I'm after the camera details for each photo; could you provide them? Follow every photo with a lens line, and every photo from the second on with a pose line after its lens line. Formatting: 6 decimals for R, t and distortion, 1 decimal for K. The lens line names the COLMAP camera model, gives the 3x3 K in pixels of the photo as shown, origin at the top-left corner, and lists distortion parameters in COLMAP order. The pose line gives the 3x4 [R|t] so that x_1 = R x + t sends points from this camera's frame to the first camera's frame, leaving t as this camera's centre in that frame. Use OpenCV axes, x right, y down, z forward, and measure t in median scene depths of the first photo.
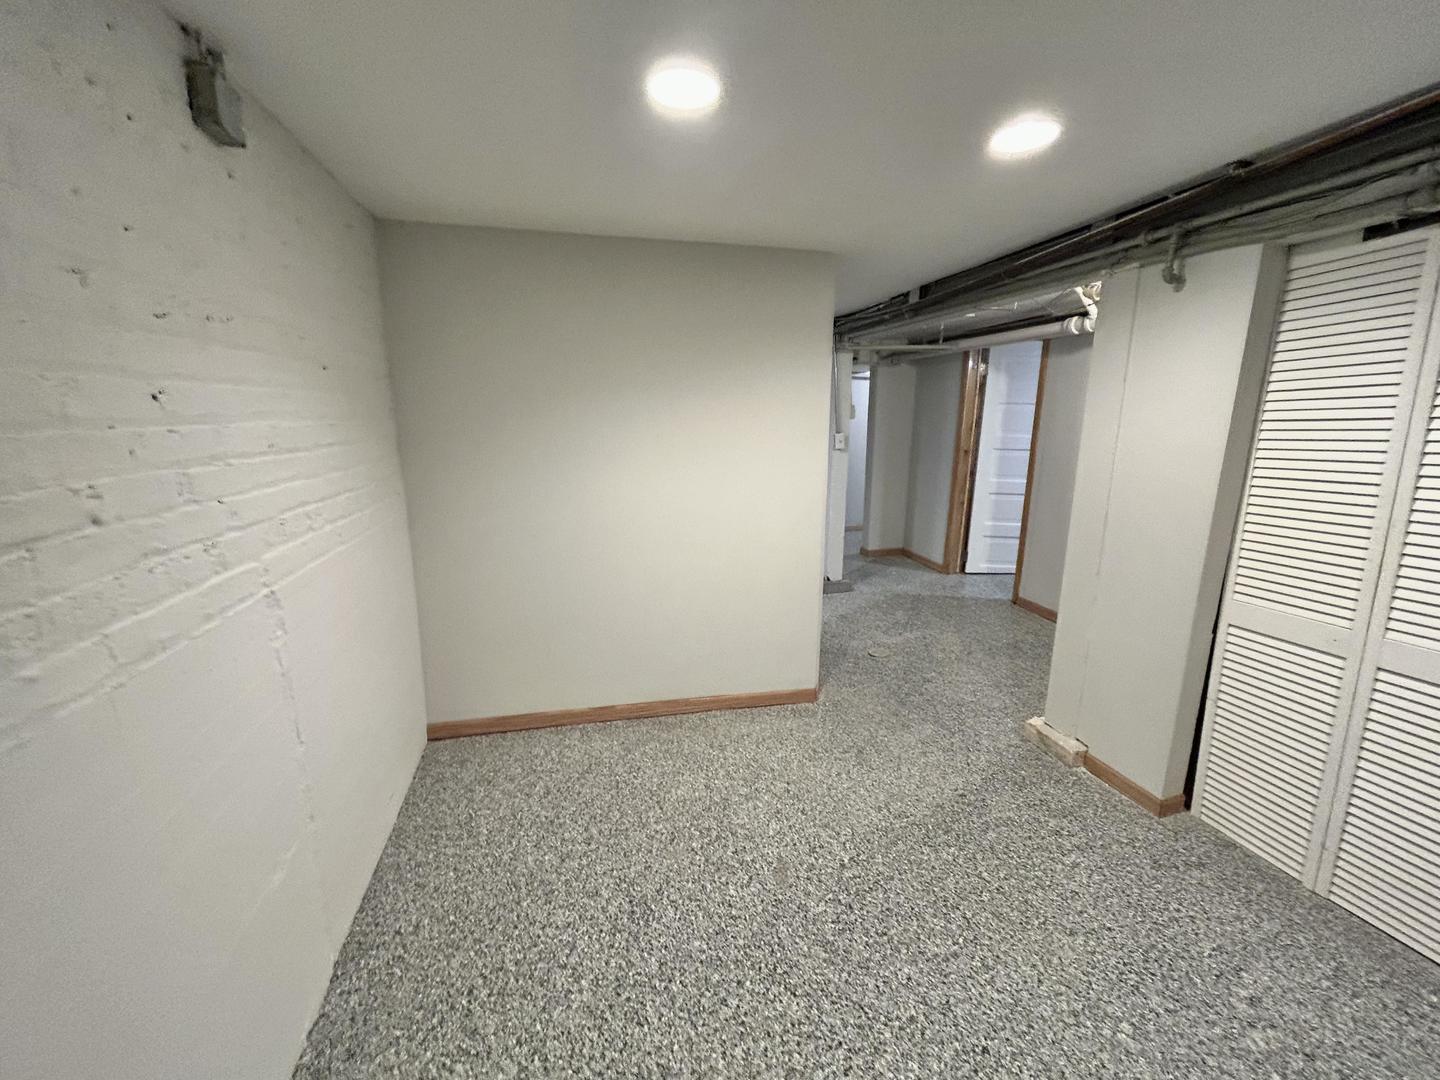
lens RADIAL K [[575.0, 0, 719.1], [0, 575.0, 543.9], [0, 0, 1]] dist [0.001507, -0.000060]
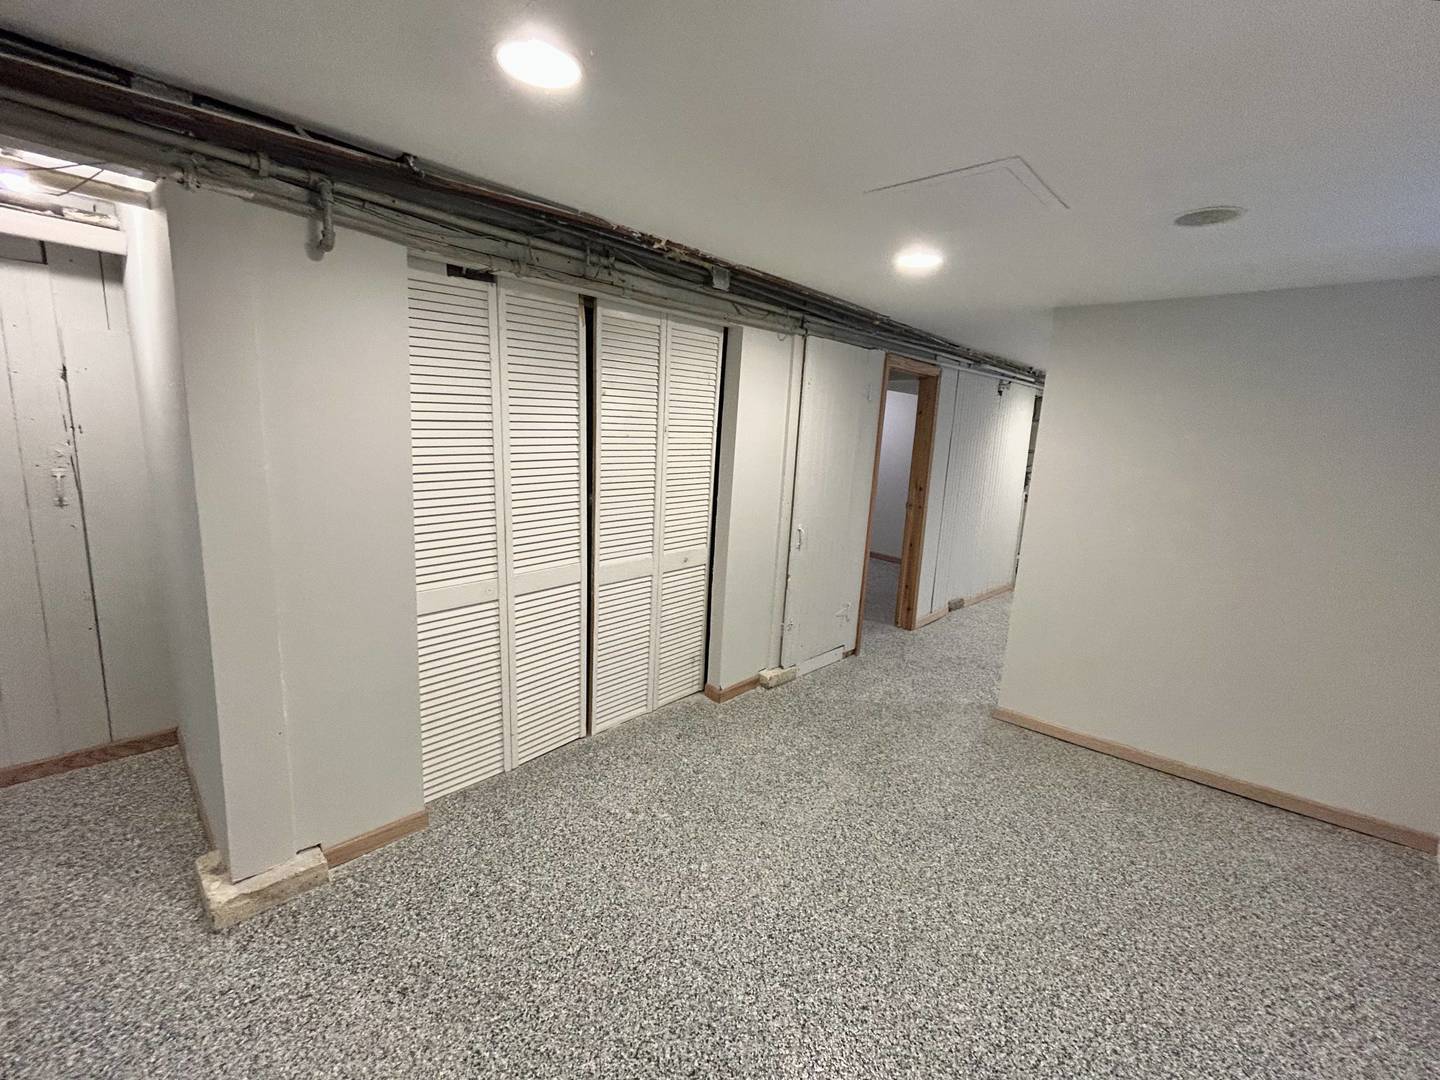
lens RADIAL K [[617.8, 0, 726.5], [0, 617.8, 541.8], [0, 0, 1]] dist [0.000456, 0.000568]
pose [[-0.541304, -0.186428, 0.819899, -0.360221], [0.128315, 0.945374, 0.299673, -0.296421], [-0.830978, 0.267420, -0.487813, 1.246900]]
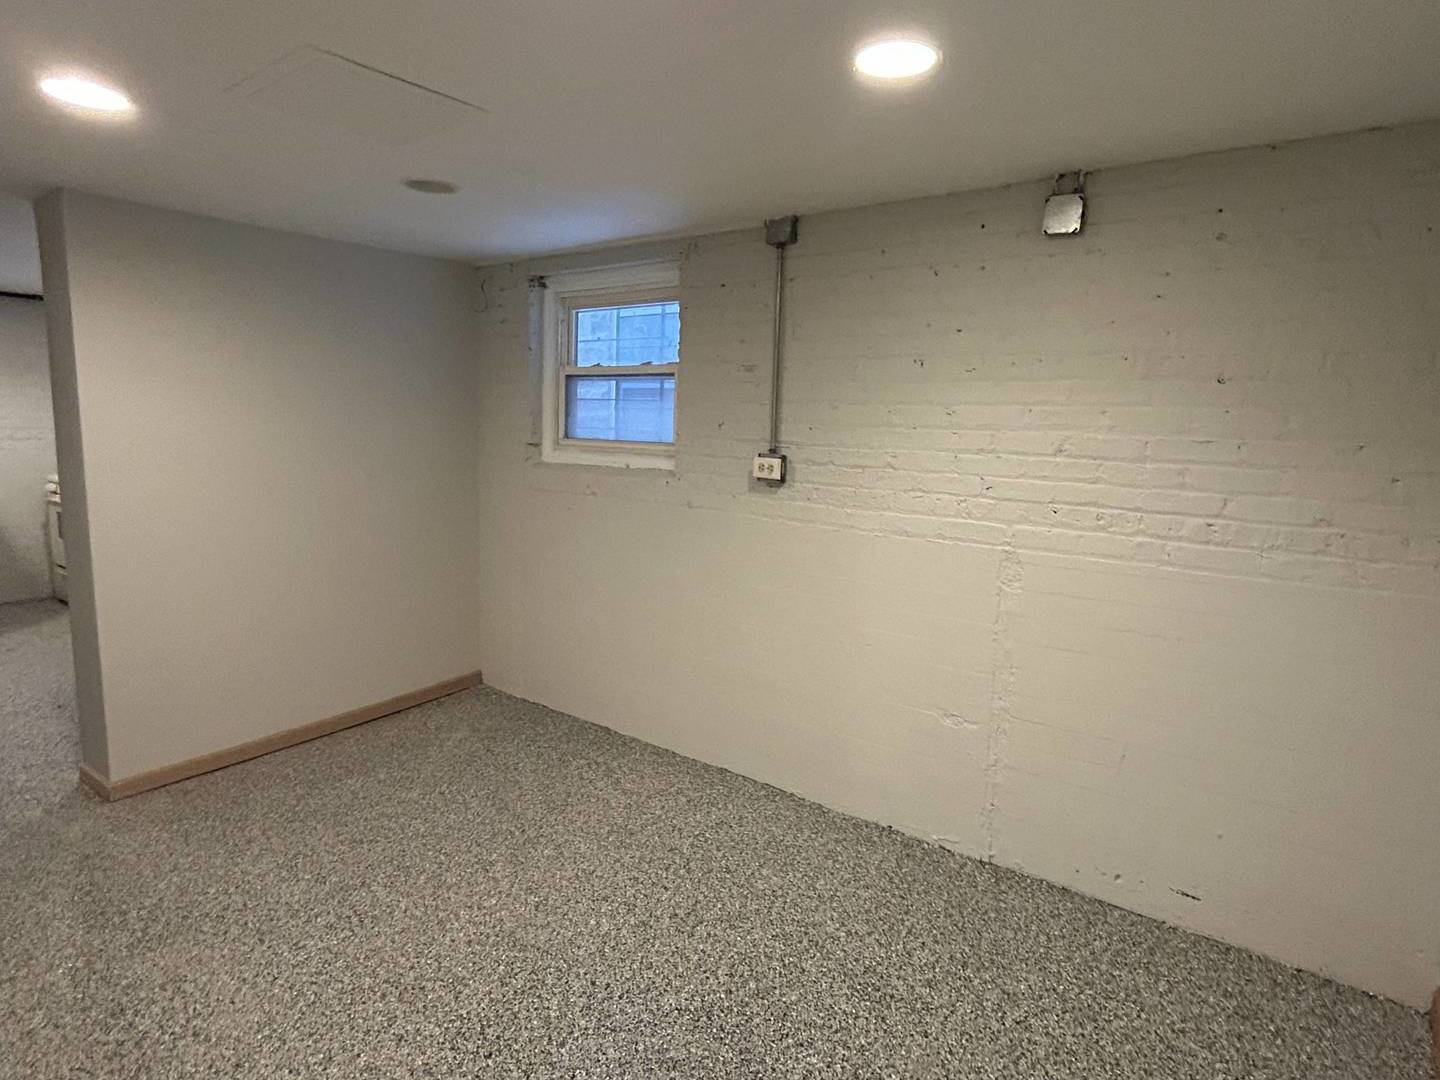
lens RADIAL K [[812.2, 0, 721.0], [0, 812.2, 536.2], [0, 0, 1]] dist [-0.000332, 0.000261]
pose [[-0.791097, 0.057860, -0.608948, 0.768226], [-0.166287, 0.937683, 0.305122, -0.342260], [0.588654, 0.342641, -0.732177, 1.589086]]
